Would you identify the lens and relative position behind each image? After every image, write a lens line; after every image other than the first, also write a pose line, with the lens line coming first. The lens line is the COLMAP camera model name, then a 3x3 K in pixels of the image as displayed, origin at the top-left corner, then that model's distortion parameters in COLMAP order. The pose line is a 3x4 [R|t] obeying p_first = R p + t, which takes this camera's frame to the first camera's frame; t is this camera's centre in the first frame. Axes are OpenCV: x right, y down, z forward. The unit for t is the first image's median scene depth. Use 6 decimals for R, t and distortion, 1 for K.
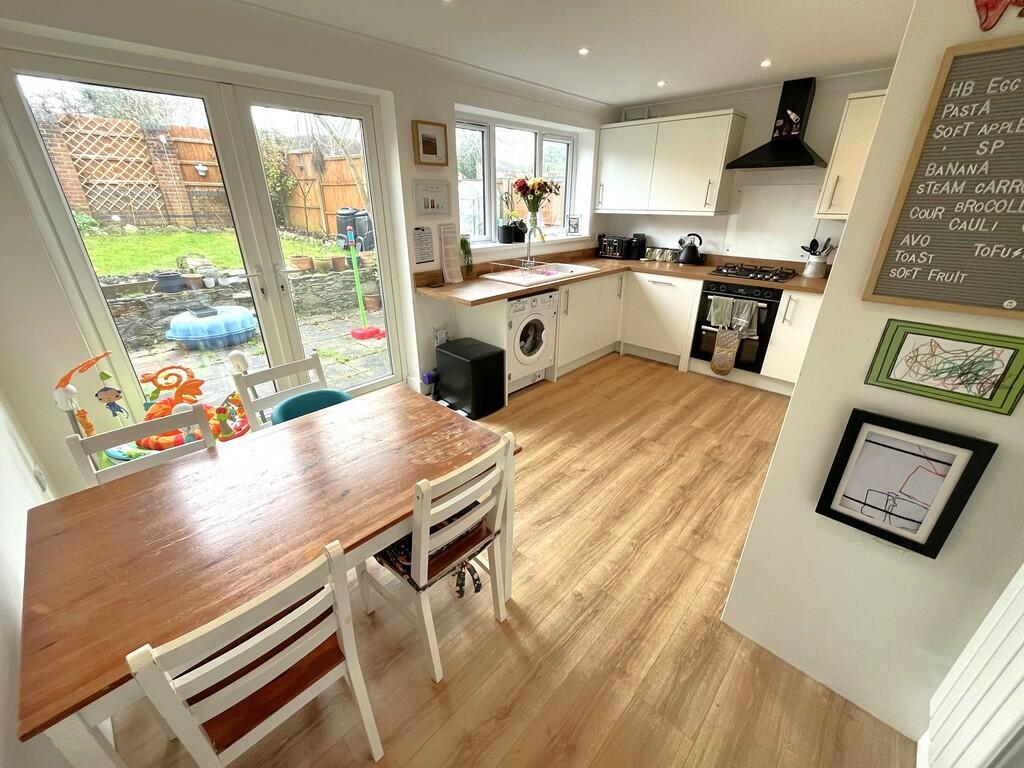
lens RADIAL K [[415.1, 0, 508.0], [0, 415.1, 385.2], [0, 0, 1]] dist [-0.002083, -0.000790]
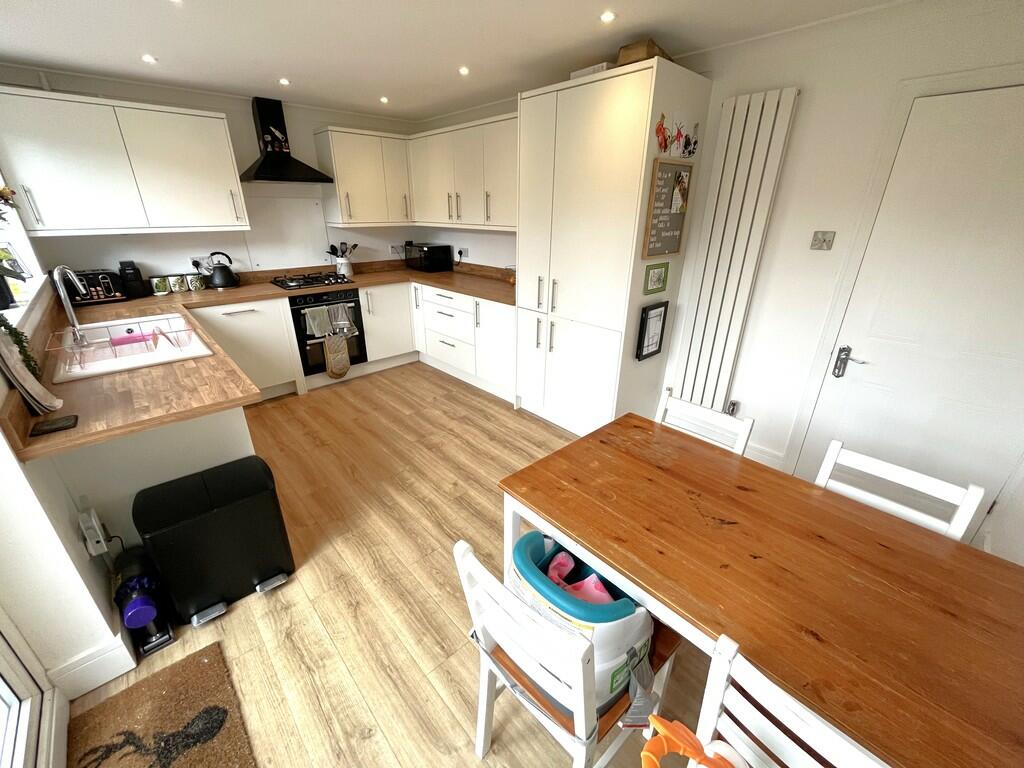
lens RADIAL K [[415.1, 0, 508.0], [0, 415.1, 385.2], [0, 0, 1]] dist [-0.002083, -0.000790]
pose [[0.064399, -0.393893, 0.916898, -0.471933], [0.405098, 0.850014, 0.336708, -0.210779], [-0.912002, 0.349750, 0.214305, 0.438752]]
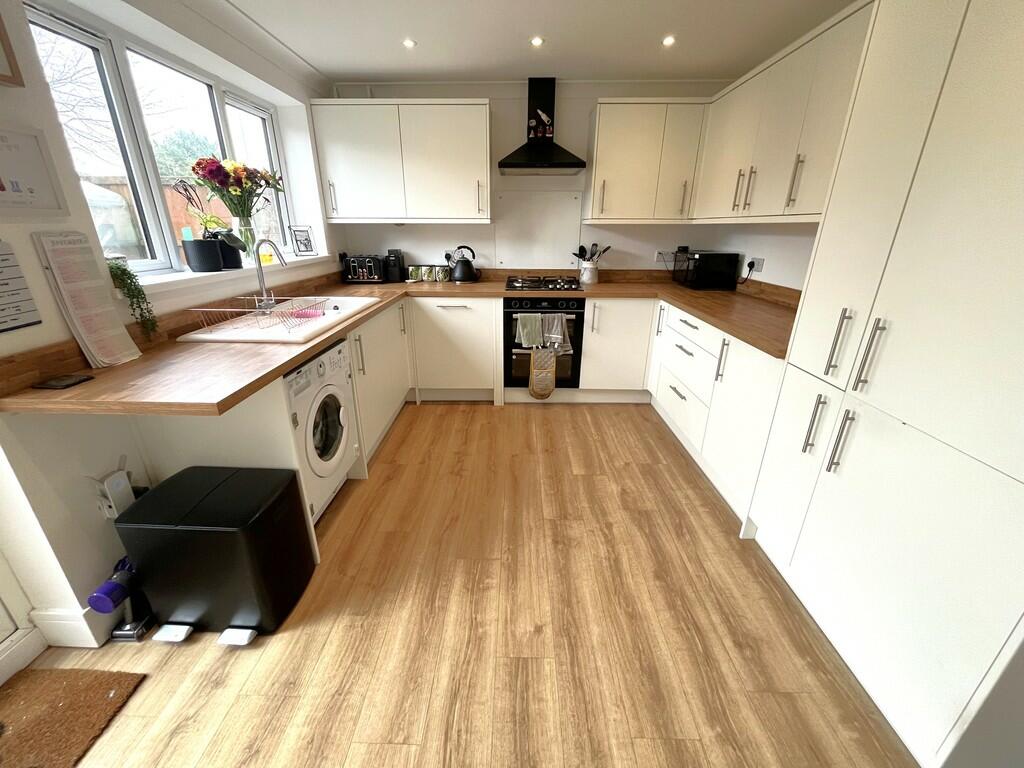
lens RADIAL K [[415.1, 0, 508.0], [0, 415.1, 385.2], [0, 0, 1]] dist [-0.002083, -0.000790]
pose [[0.737484, -0.240924, 0.630930, -0.104274], [0.275011, 0.960375, 0.045268, -0.125412], [-0.616835, 0.140128, 0.774518, 0.389052]]
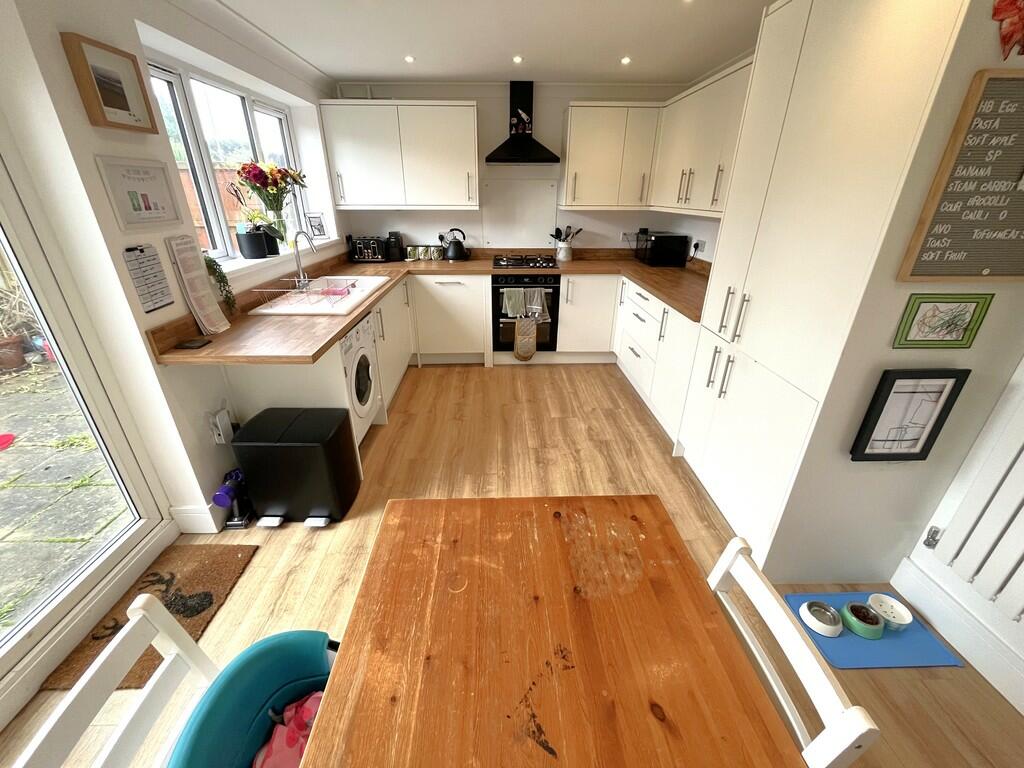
lens RADIAL K [[415.1, 0, 508.0], [0, 415.1, 385.2], [0, 0, 1]] dist [-0.002083, -0.000790]
pose [[0.705256, -0.297870, 0.643341, -0.235553], [0.288542, 0.949494, 0.123308, -0.120211], [-0.647578, 0.098667, 0.755585, 0.264359]]
